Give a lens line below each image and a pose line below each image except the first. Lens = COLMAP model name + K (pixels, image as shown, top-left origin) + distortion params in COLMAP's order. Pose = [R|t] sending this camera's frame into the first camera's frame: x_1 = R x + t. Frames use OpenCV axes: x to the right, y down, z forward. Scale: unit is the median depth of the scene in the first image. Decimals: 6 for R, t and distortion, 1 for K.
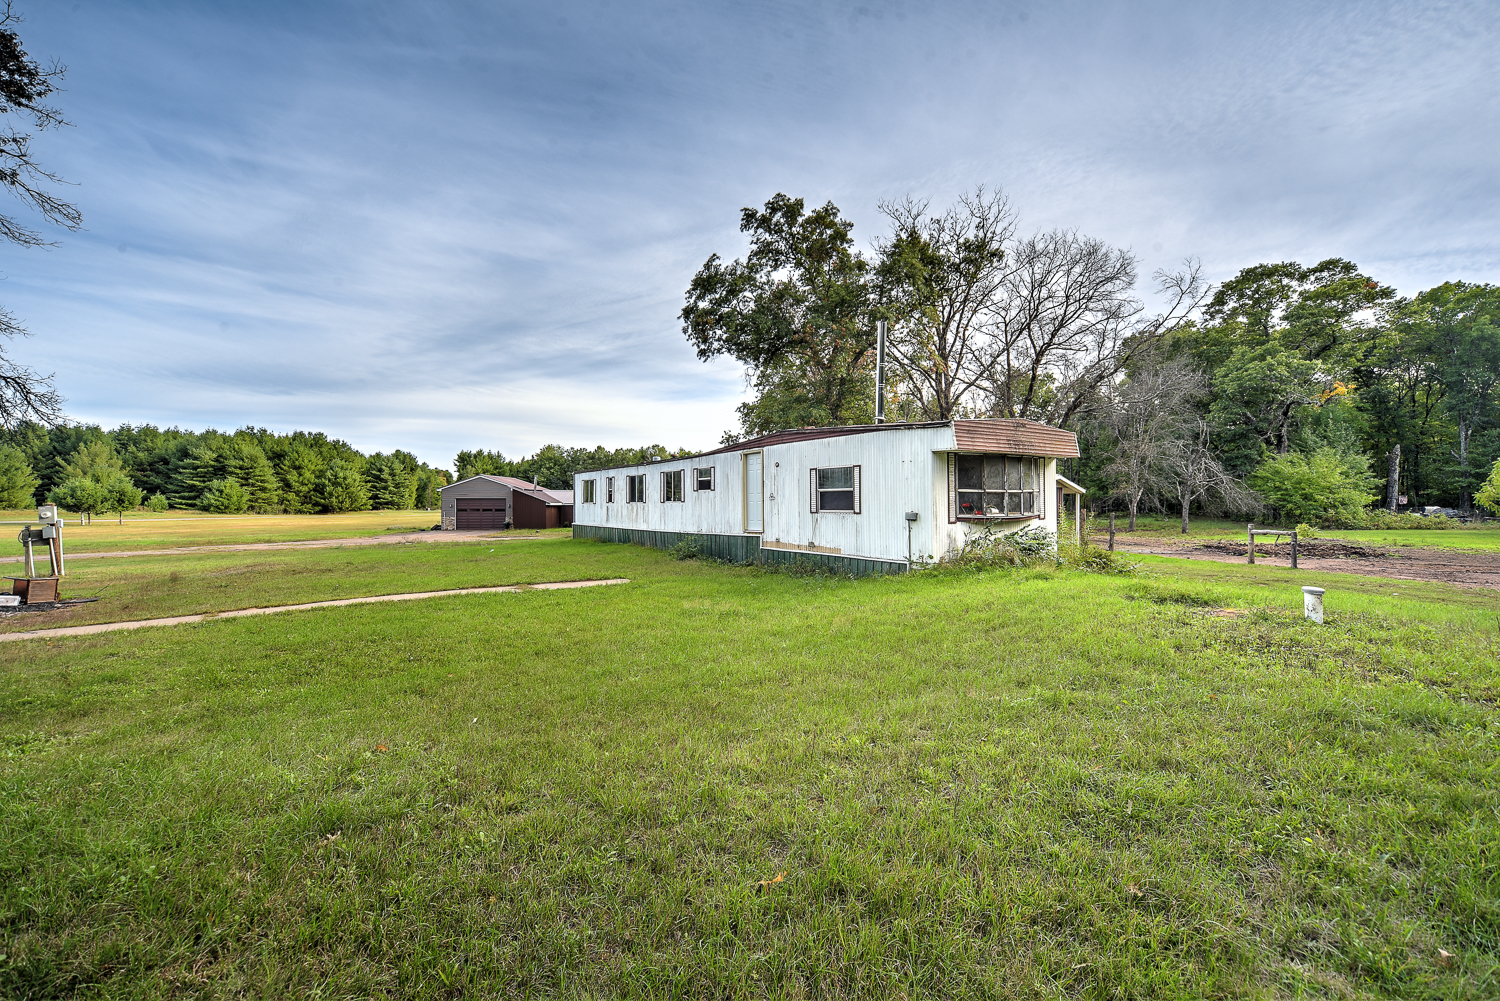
lens RADIAL K [[623.7, 0, 753.0], [0, 623.7, 508.7], [0, 0, 1]] dist [-0.002437, -0.000108]
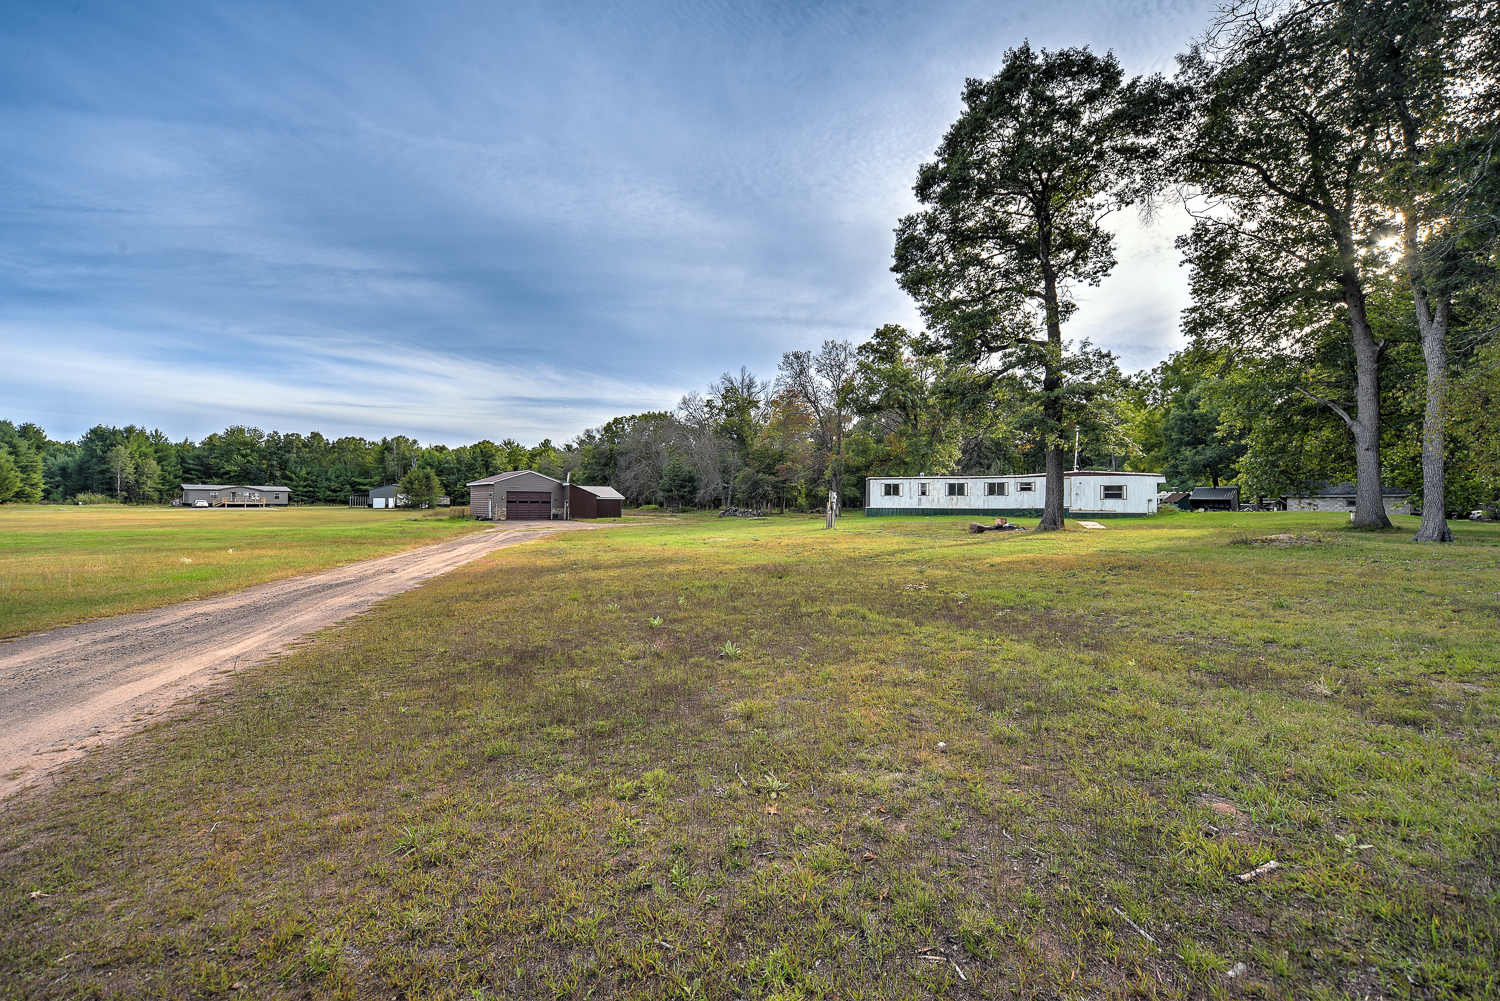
lens RADIAL K [[623.7, 0, 756.6], [0, 623.7, 502.9], [0, 0, 1]] dist [-0.002437, -0.000108]
pose [[0.826319, 0.010220, 0.563110, -0.374062], [-0.003470, 0.999909, -0.013056, 0.008582], [-0.563192, 0.008834, 0.826279, -0.072927]]
